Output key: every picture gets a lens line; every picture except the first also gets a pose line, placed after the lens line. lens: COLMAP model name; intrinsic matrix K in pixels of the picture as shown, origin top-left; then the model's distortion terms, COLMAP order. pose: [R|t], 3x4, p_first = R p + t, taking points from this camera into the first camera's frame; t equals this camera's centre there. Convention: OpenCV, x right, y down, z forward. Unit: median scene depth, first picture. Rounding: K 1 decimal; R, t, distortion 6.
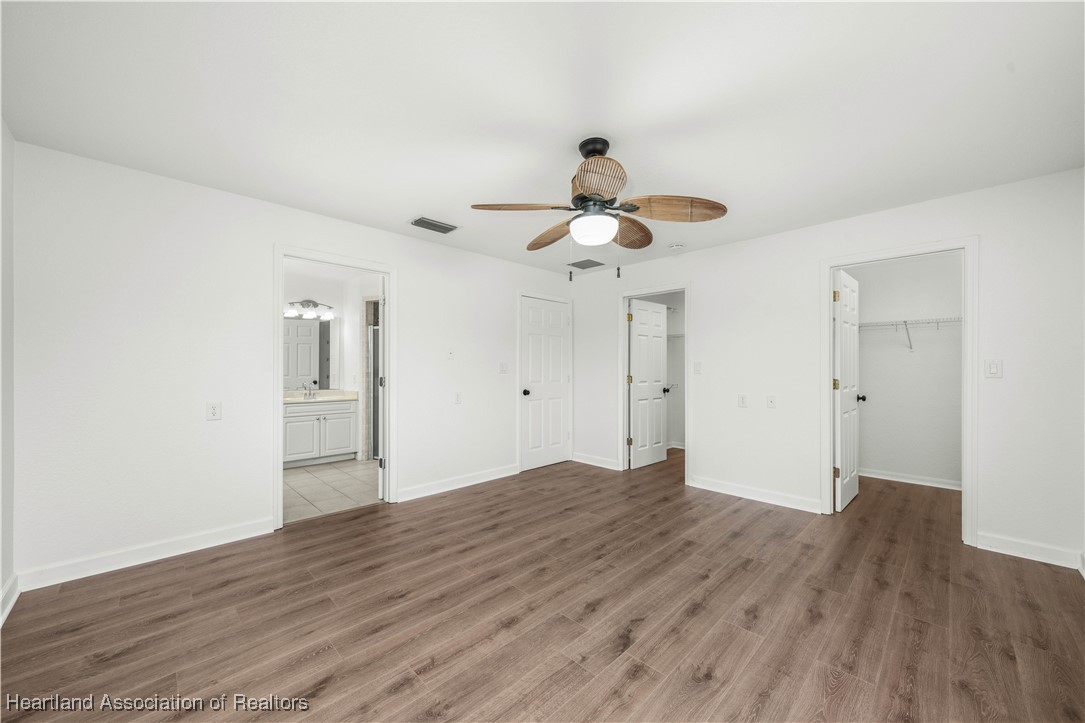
lens RADIAL K [[409.0, 0, 549.9], [0, 409.0, 366.4], [0, 0, 1]] dist [-0.005474, 0.000527]
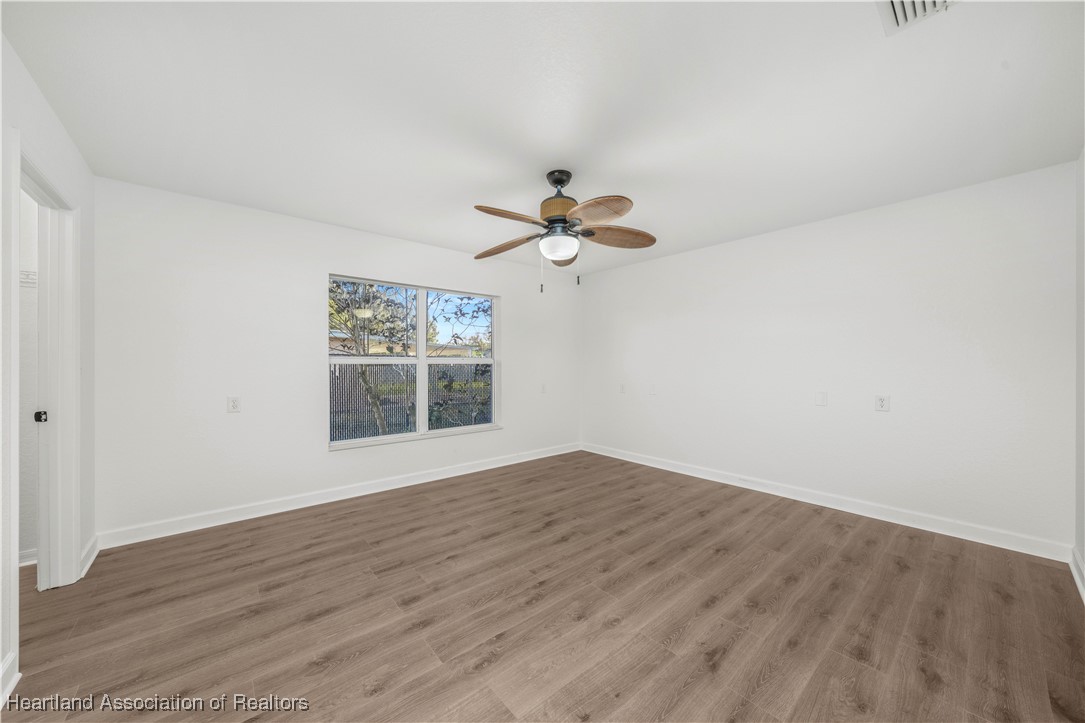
lens RADIAL K [[409.0, 0, 557.4], [0, 409.0, 362.9], [0, 0, 1]] dist [-0.005474, 0.000527]
pose [[-0.998864, -0.003131, 0.047546, 0.057573], [-0.003521, 0.999961, -0.008130, 0.015437], [-0.047518, -0.008288, -0.998836, 2.205148]]
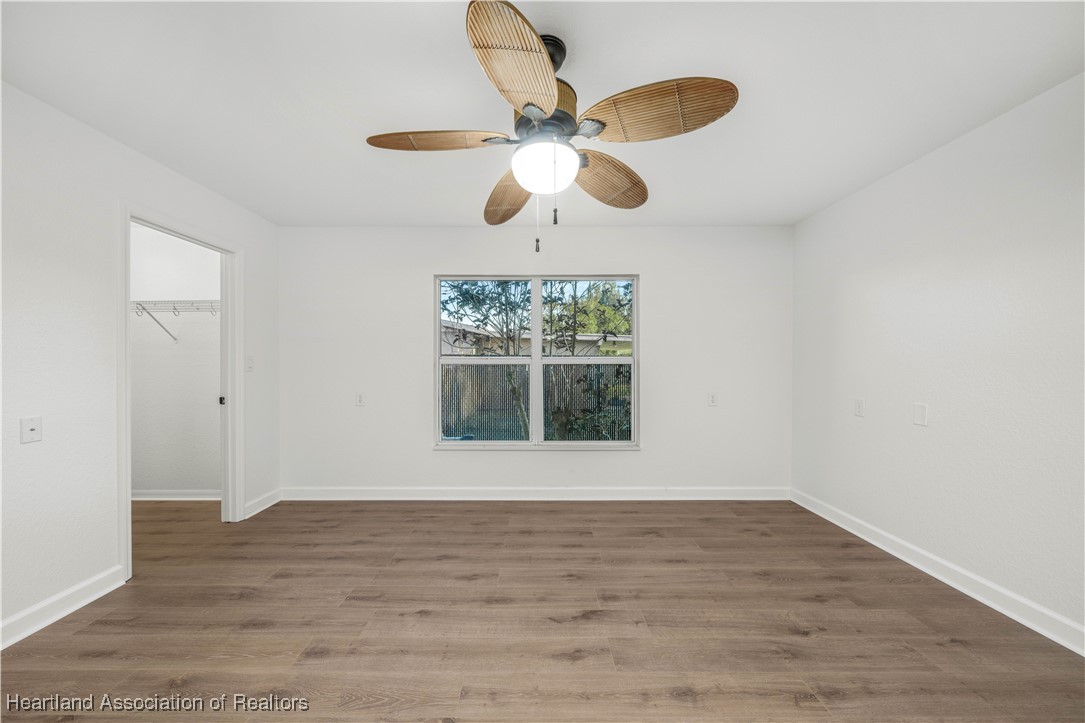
lens RADIAL K [[409.0, 0, 520.6], [0, 409.0, 365.3], [0, 0, 1]] dist [-0.005474, 0.000527]
pose [[-0.697302, -0.005530, 0.716756, -0.375890], [-0.007161, 0.999974, 0.000748, 0.010867], [-0.716741, -0.004611, -0.697324, 1.542045]]
